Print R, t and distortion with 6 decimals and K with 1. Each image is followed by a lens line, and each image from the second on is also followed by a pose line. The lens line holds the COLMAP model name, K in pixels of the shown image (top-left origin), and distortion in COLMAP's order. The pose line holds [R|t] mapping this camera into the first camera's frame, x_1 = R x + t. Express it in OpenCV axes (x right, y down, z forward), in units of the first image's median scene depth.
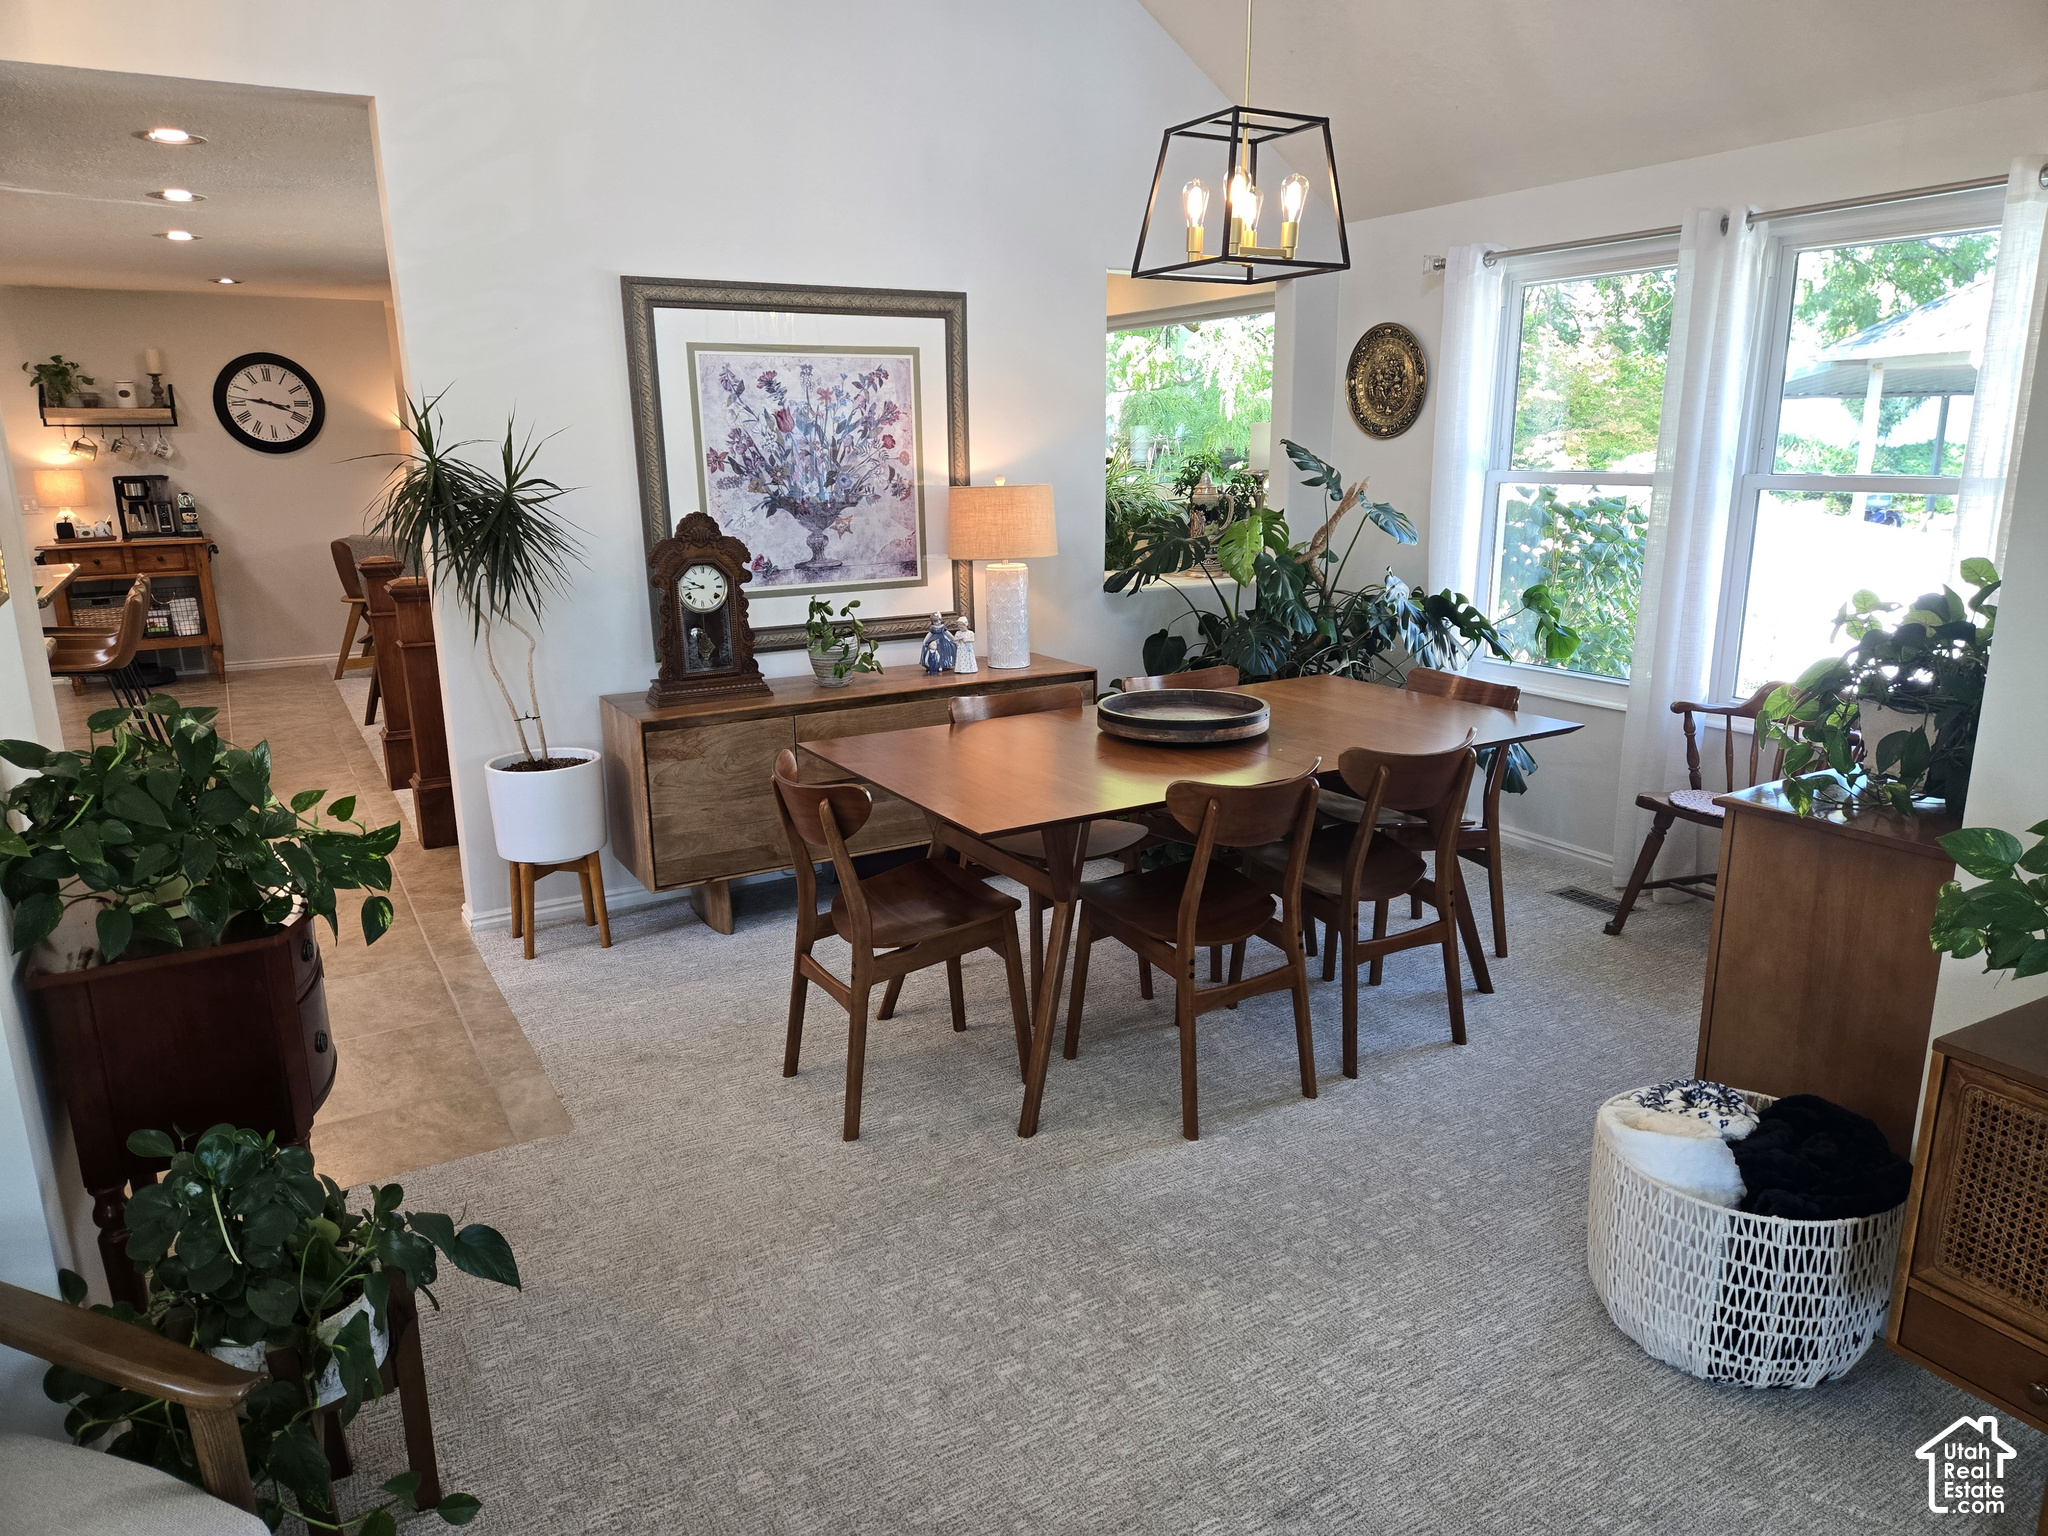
lens RADIAL K [[1368.7, 0, 1035.9], [0, 1368.7, 772.4], [0, 0, 1]] dist [0.078111, -0.074107]
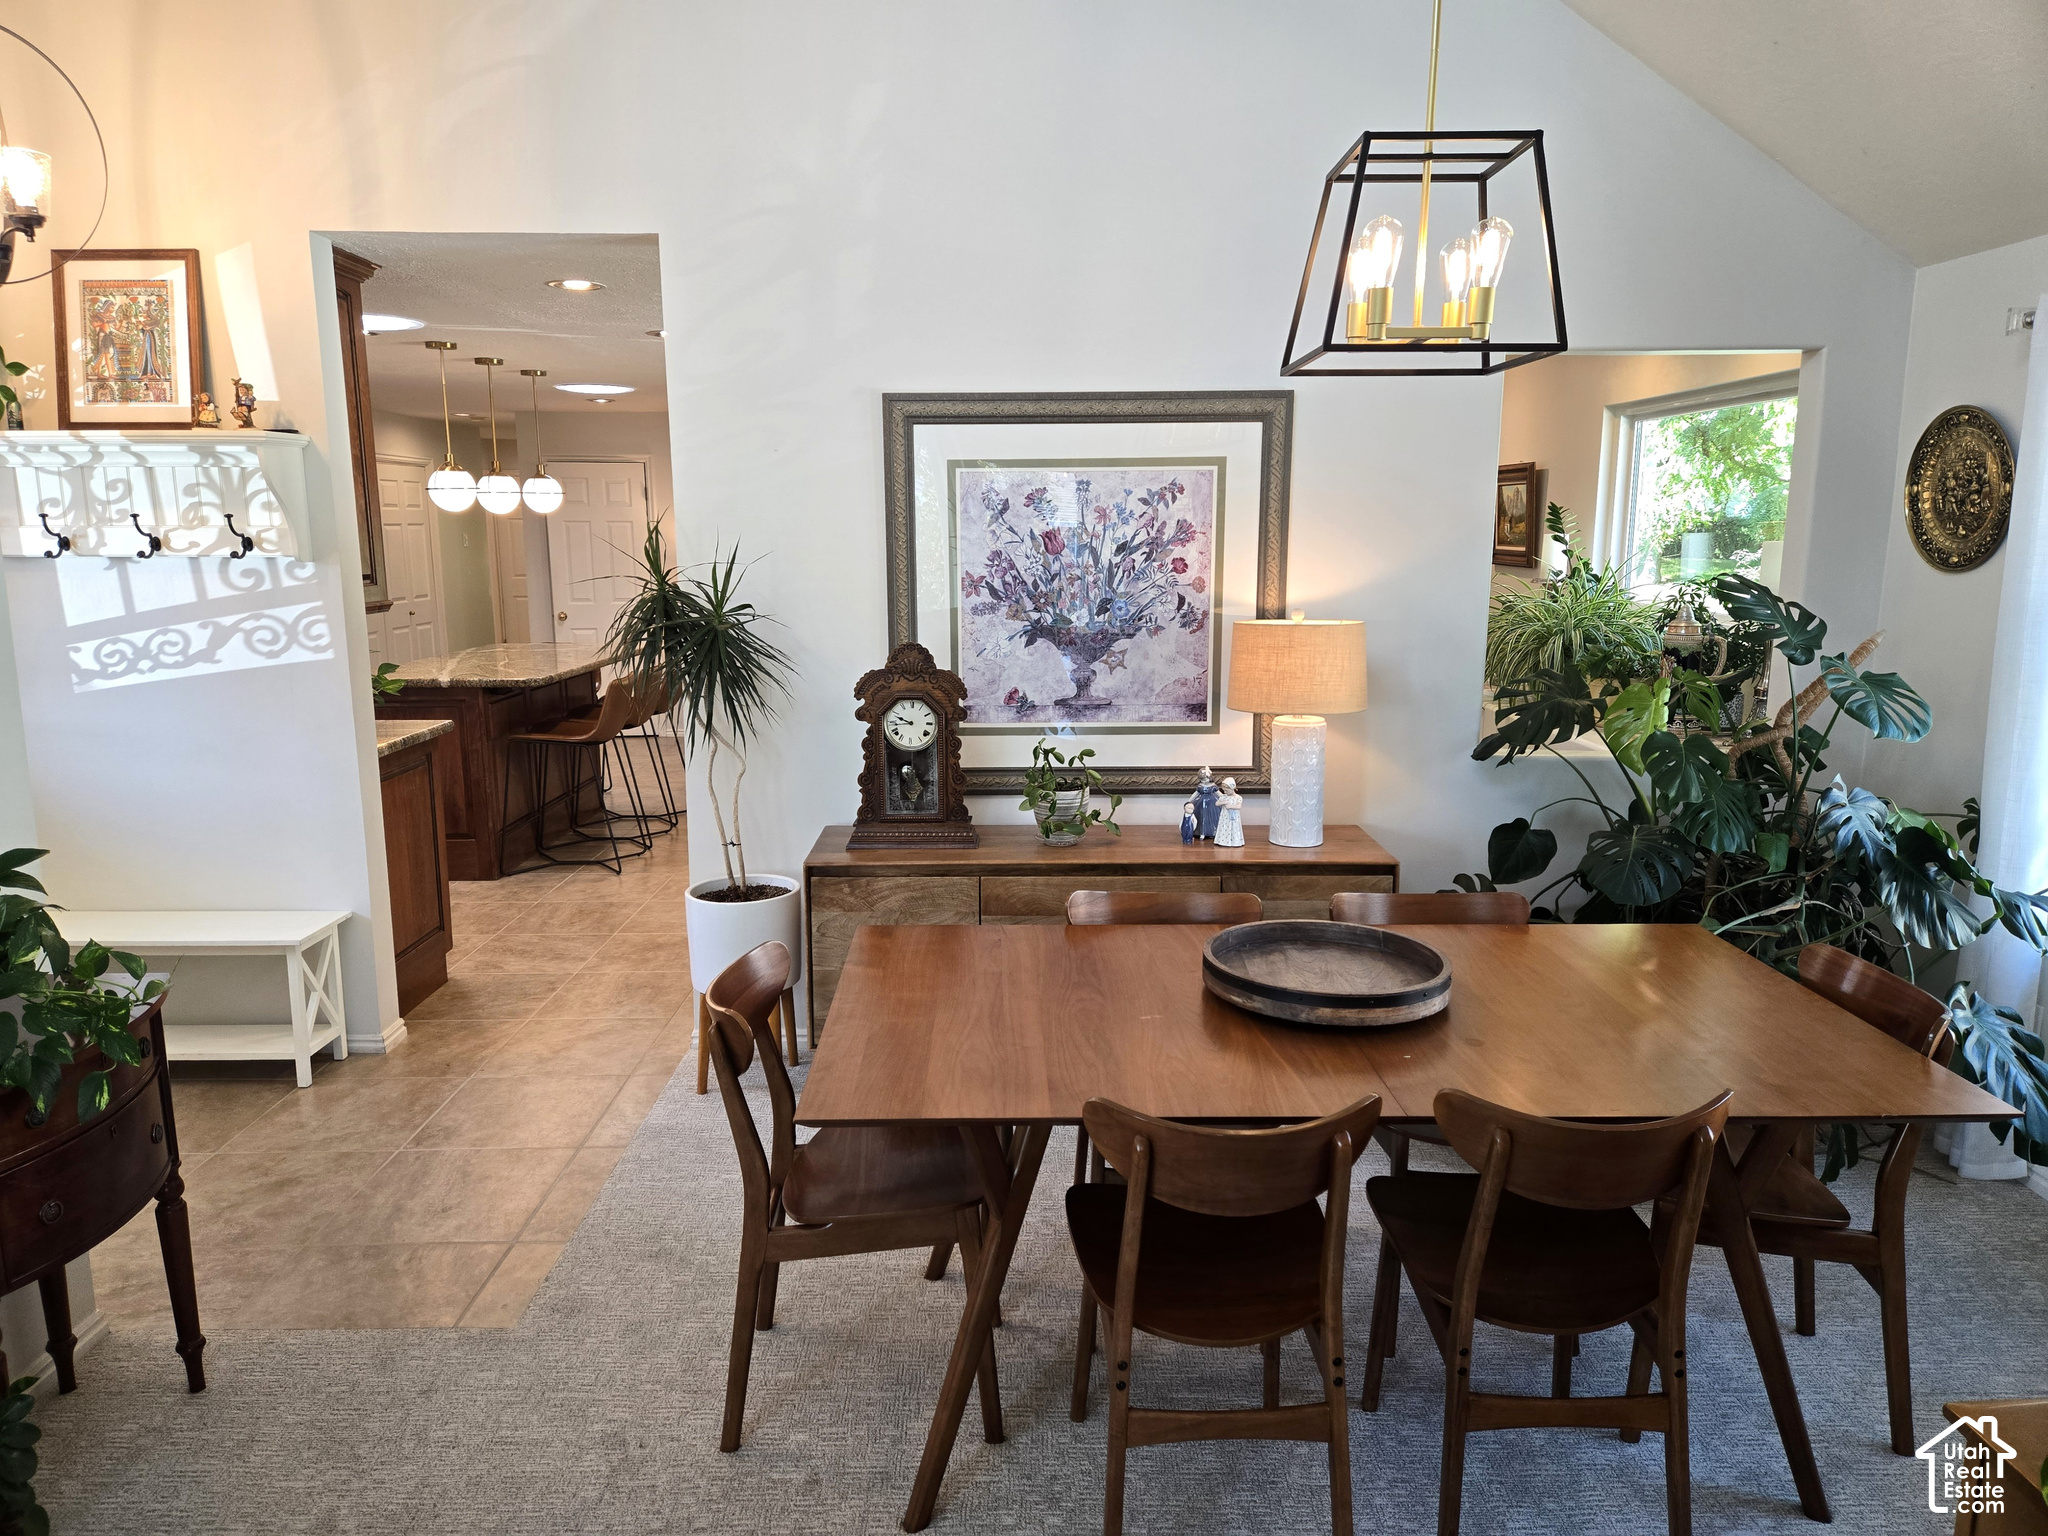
lens RADIAL K [[1368.7, 0, 1009.7], [0, 1368.7, 759.8], [0, 0, 1]] dist [0.078111, -0.074107]
pose [[0.858938, 0.097916, -0.502632, 0.244229], [-0.130551, 0.990986, -0.030044, -0.081805], [0.495159, 0.091425, 0.863978, 0.222886]]
